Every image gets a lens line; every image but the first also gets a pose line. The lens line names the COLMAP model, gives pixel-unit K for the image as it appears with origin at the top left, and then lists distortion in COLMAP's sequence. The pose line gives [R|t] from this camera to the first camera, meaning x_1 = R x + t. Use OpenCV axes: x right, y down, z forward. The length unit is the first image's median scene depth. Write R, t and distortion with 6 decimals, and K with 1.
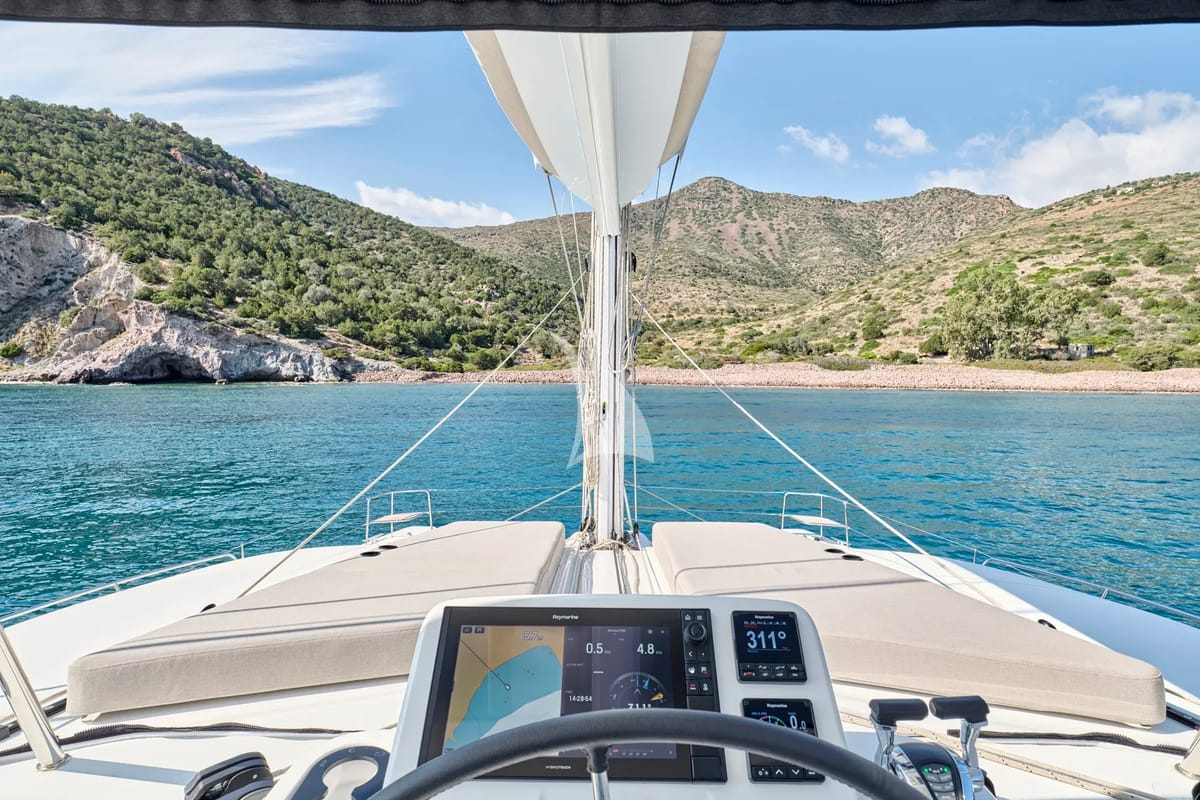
lens RADIAL K [[649.7, 0, 601.2], [0, 649.7, 397.9], [0, 0, 1]] dist [0.002401, -0.010176]
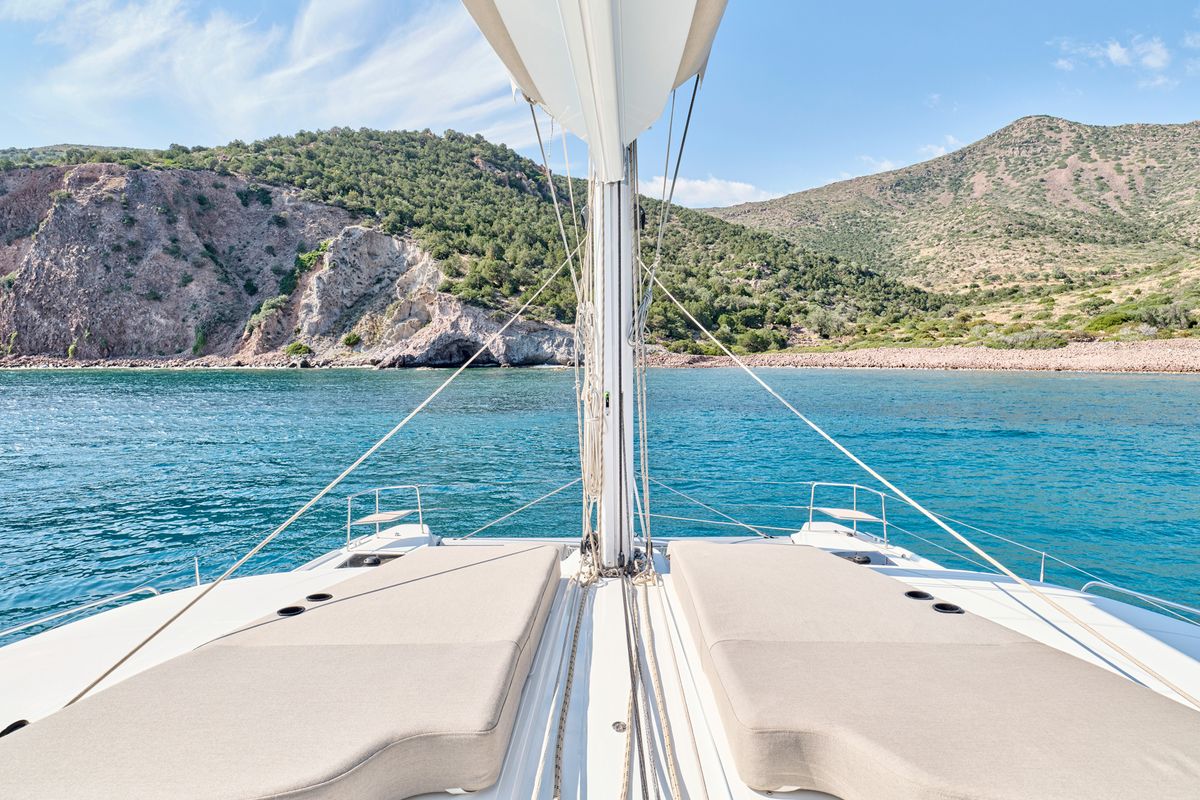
lens RADIAL K [[649.7, 0, 601.2], [0, 649.7, 397.9], [0, 0, 1]] dist [0.002401, -0.010176]
pose [[0.919233, 0.018841, -0.393262, -0.012627], [-0.007547, 0.999514, 0.030247, -0.003718], [0.393641, -0.024836, 0.918929, 0.050096]]
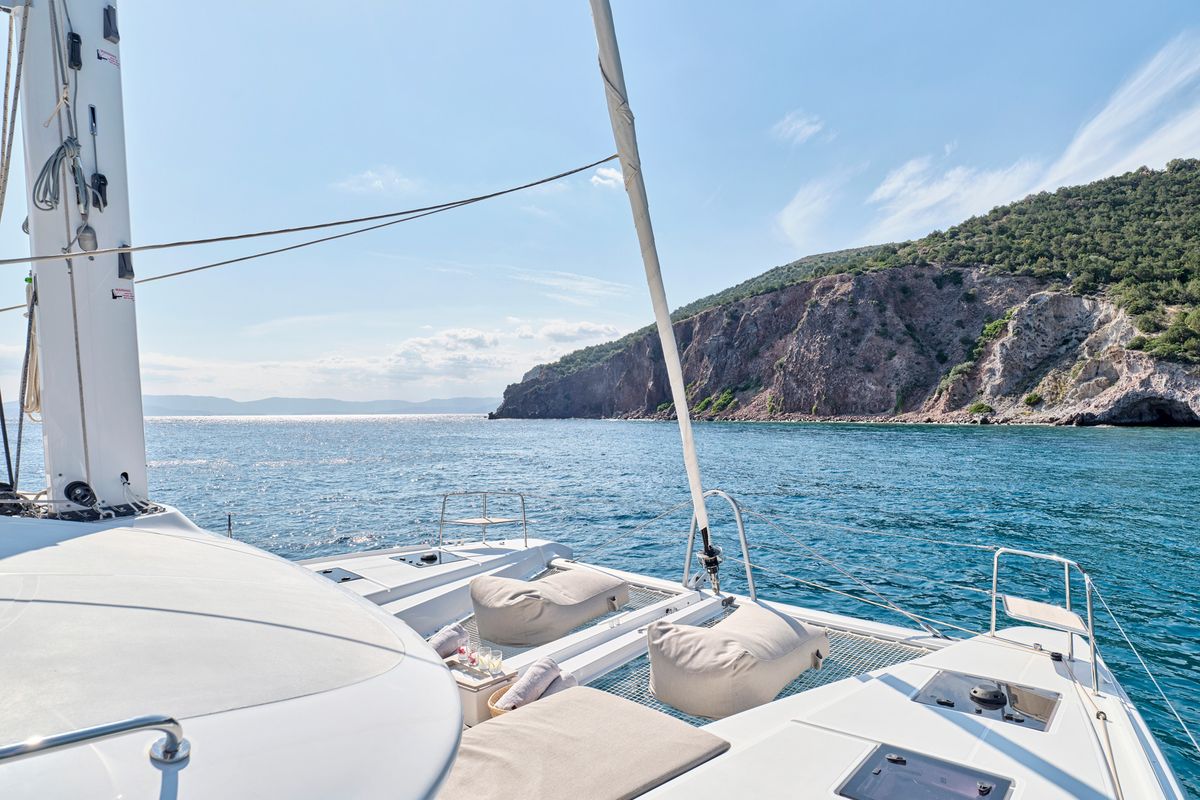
lens RADIAL K [[649.7, 0, 601.2], [0, 649.7, 397.9], [0, 0, 1]] dist [0.002401, -0.010176]
pose [[0.182218, -0.030835, -0.982774, 0.118467], [-0.043091, 0.998297, -0.039312, 0.006568], [0.982313, 0.049512, 0.180579, -0.041503]]
